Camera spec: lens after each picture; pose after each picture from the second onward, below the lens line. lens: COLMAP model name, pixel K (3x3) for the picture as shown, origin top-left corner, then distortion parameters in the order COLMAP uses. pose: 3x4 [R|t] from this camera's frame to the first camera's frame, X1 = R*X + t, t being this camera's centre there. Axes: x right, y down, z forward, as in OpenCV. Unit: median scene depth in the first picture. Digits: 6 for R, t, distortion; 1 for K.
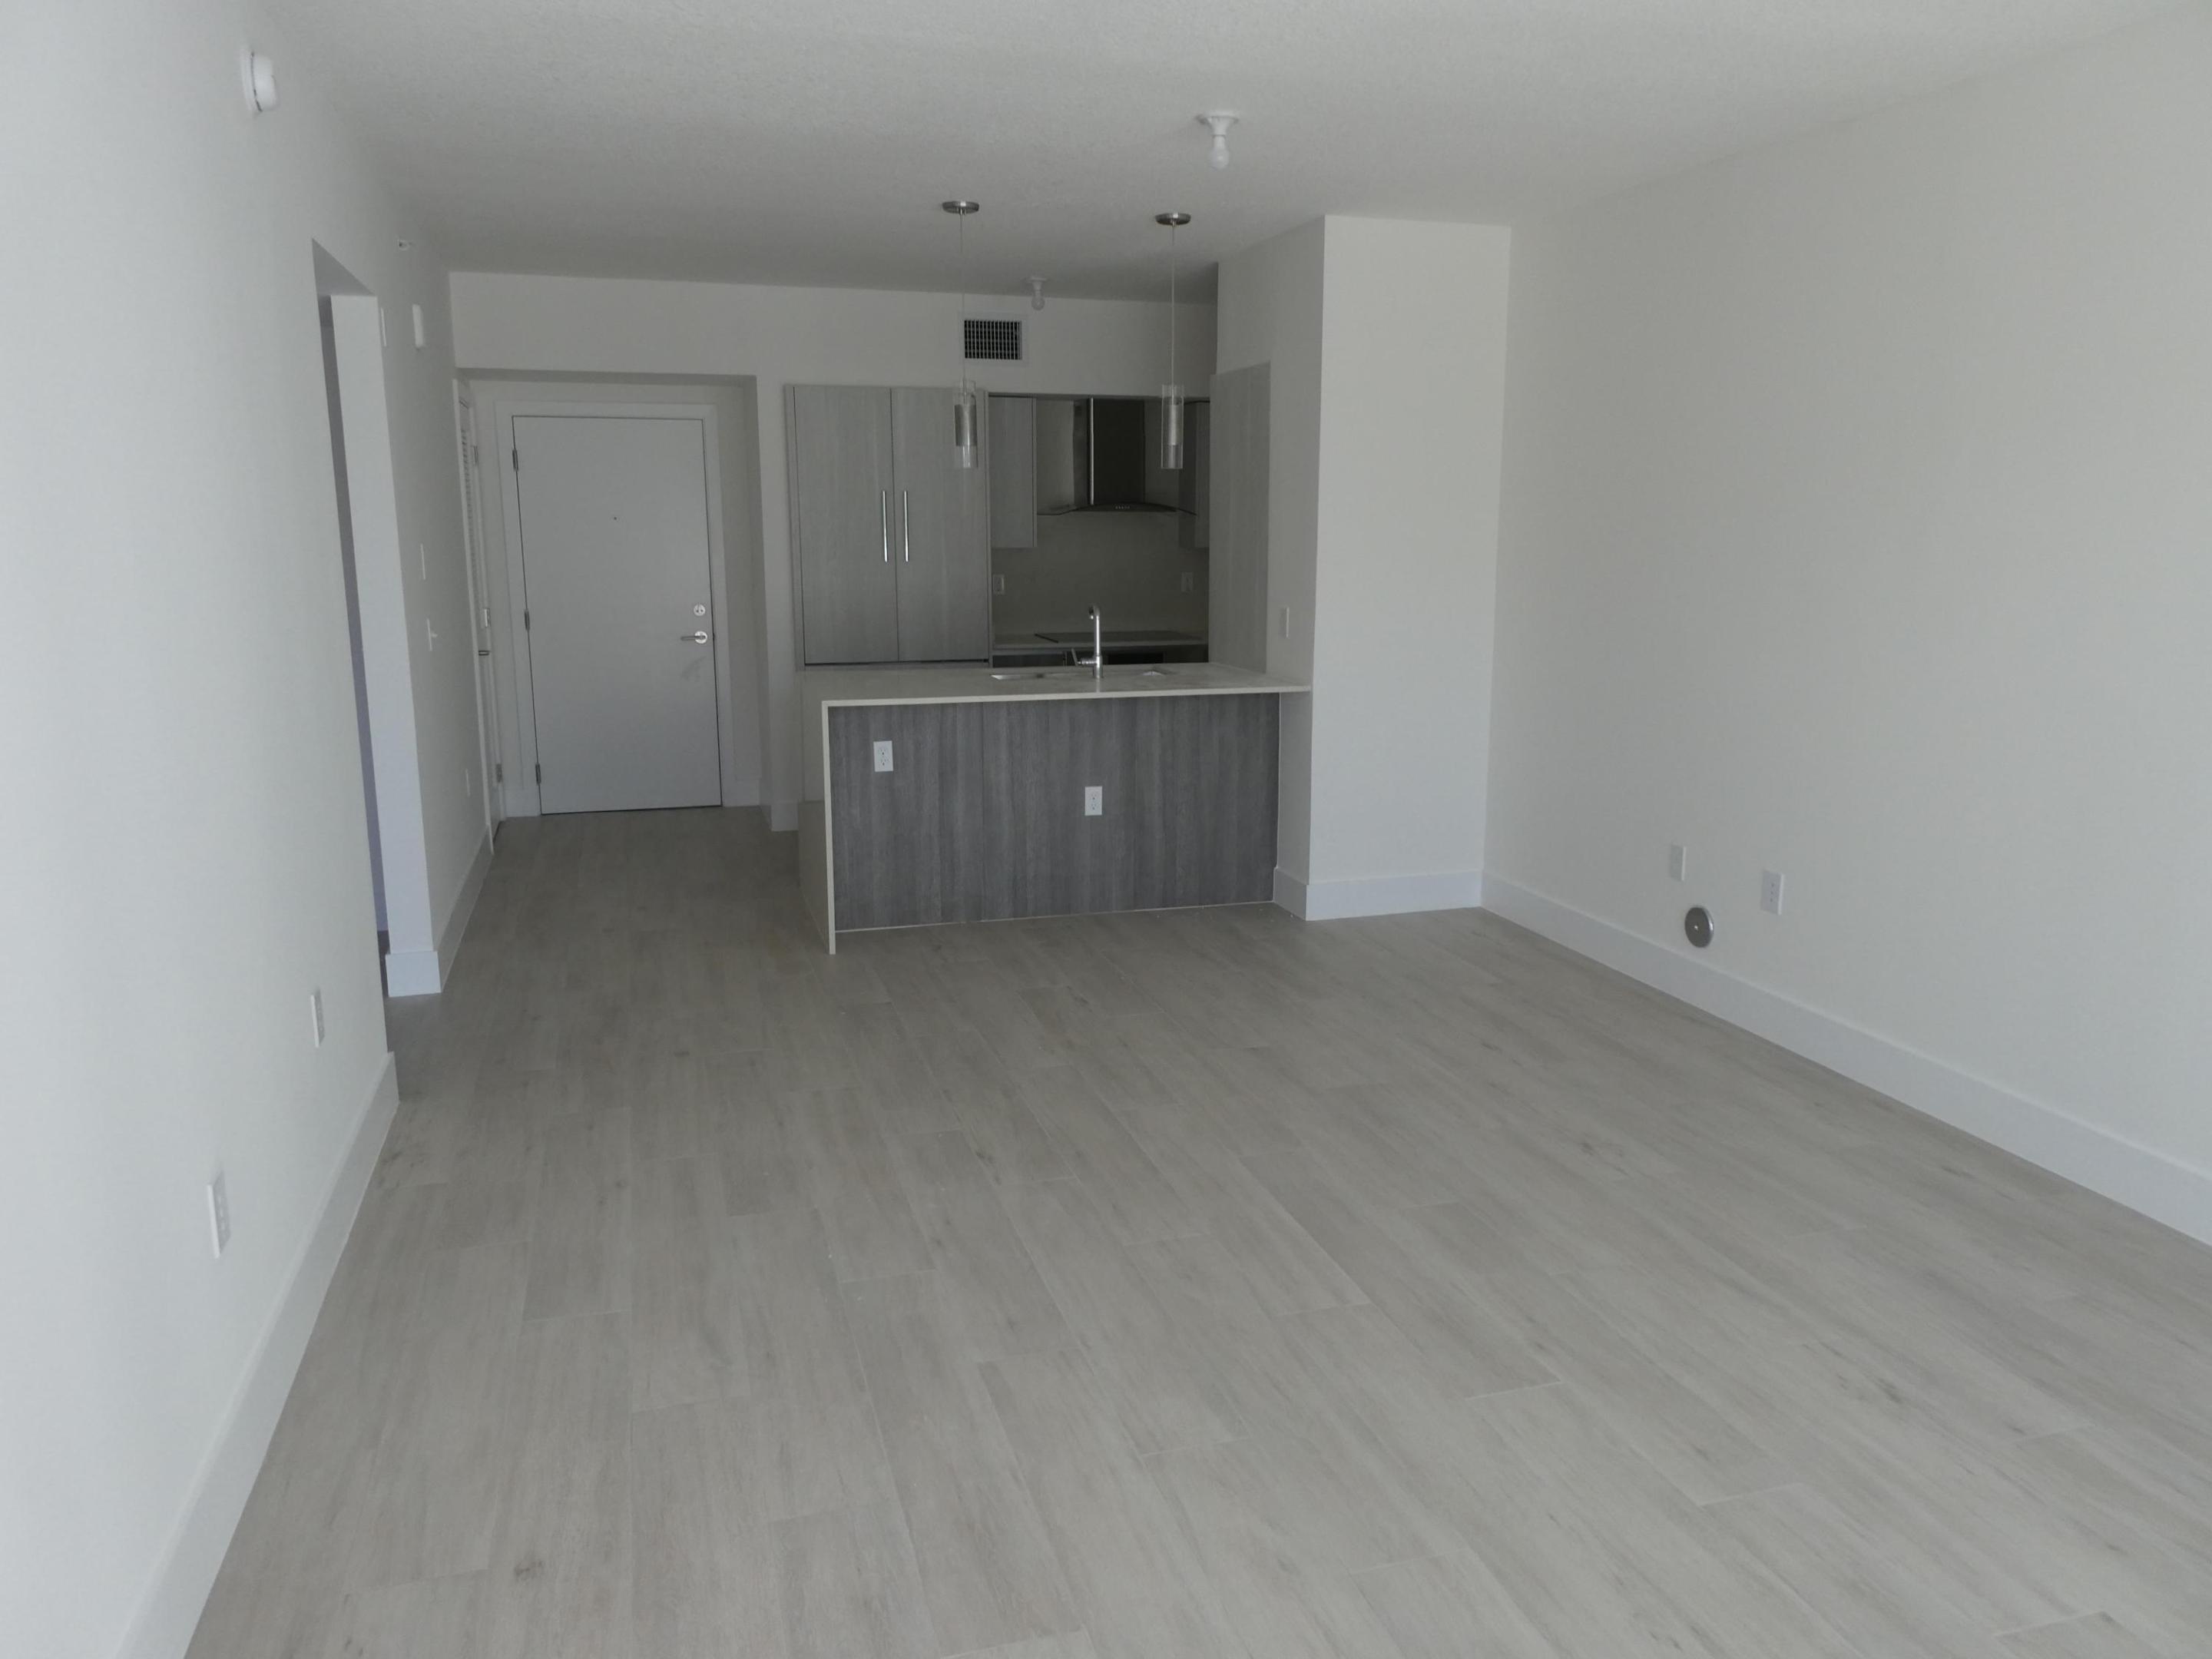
lens RADIAL K [[1594.0, 0, 1110.4], [0, 1594.0, 821.8], [0, 0, 1]] dist [0.007015, 0.003063]
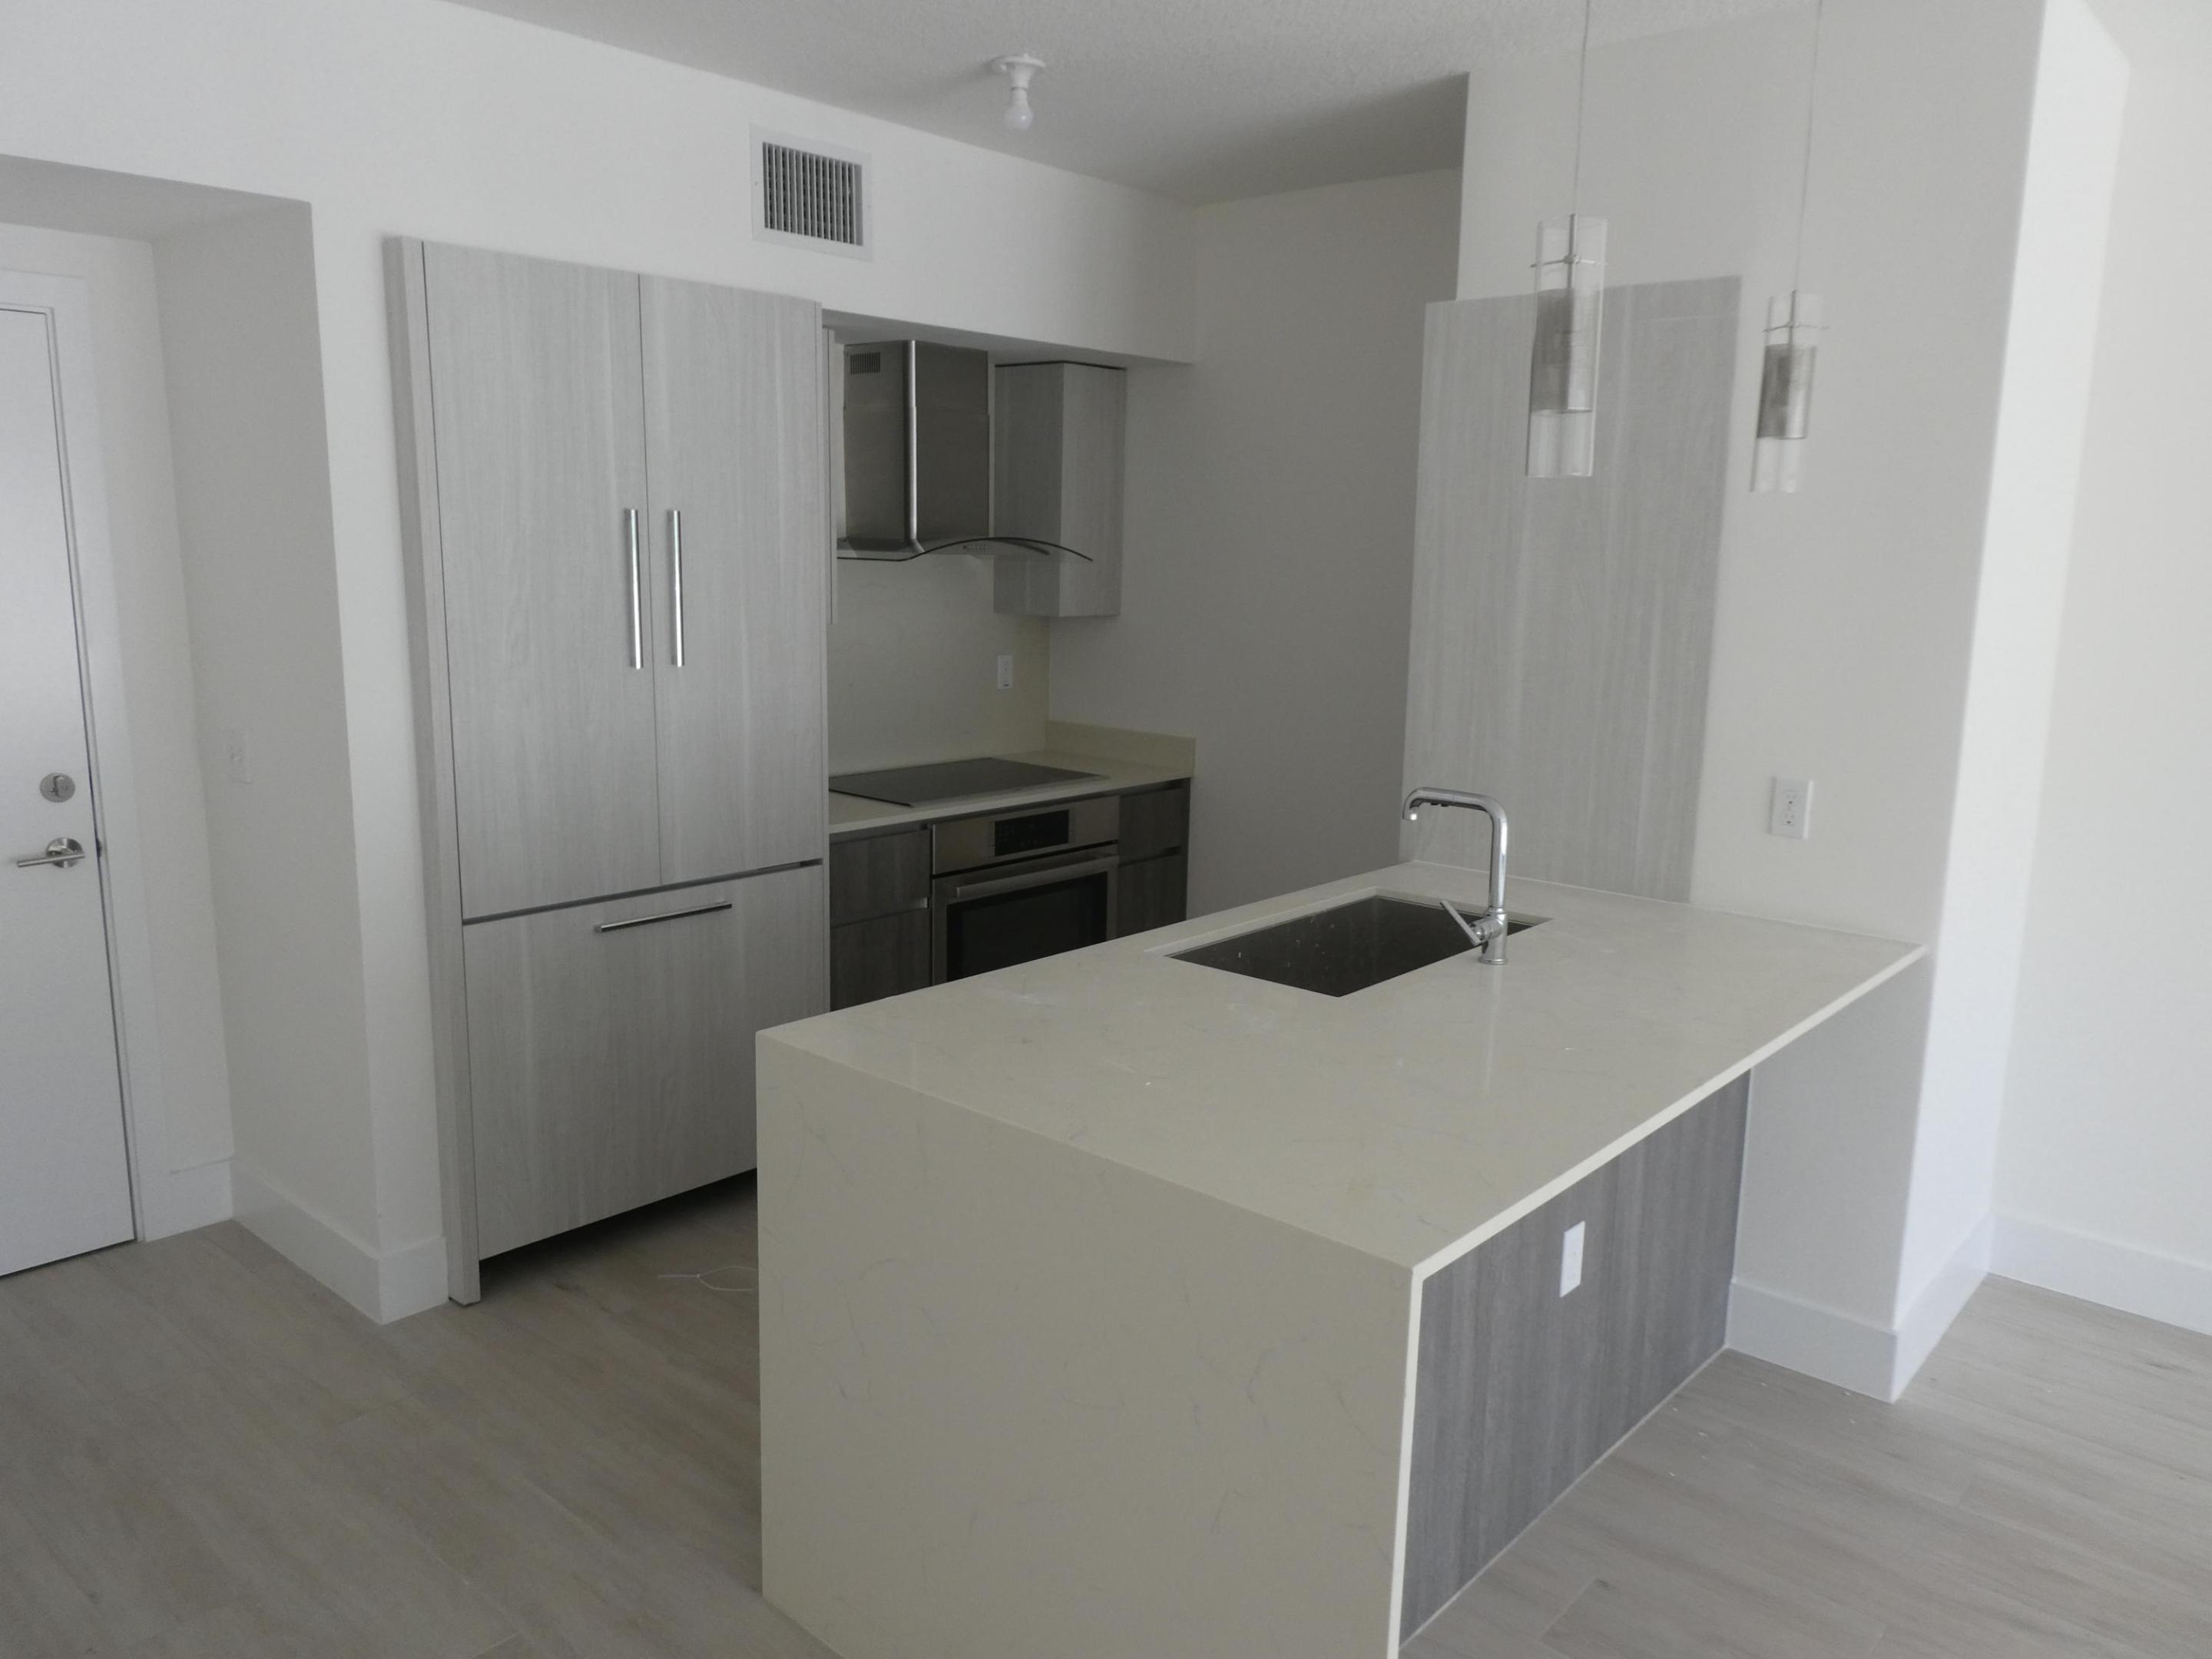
lens RADIAL K [[1594.0, 0, 1110.4], [0, 1594.0, 821.8], [0, 0, 1]] dist [0.007015, 0.003063]
pose [[0.844330, -0.081212, 0.529634, -0.267956], [0.082405, 0.996369, 0.021412, -0.120078], [-0.529450, 0.025566, 0.847956, 0.558294]]
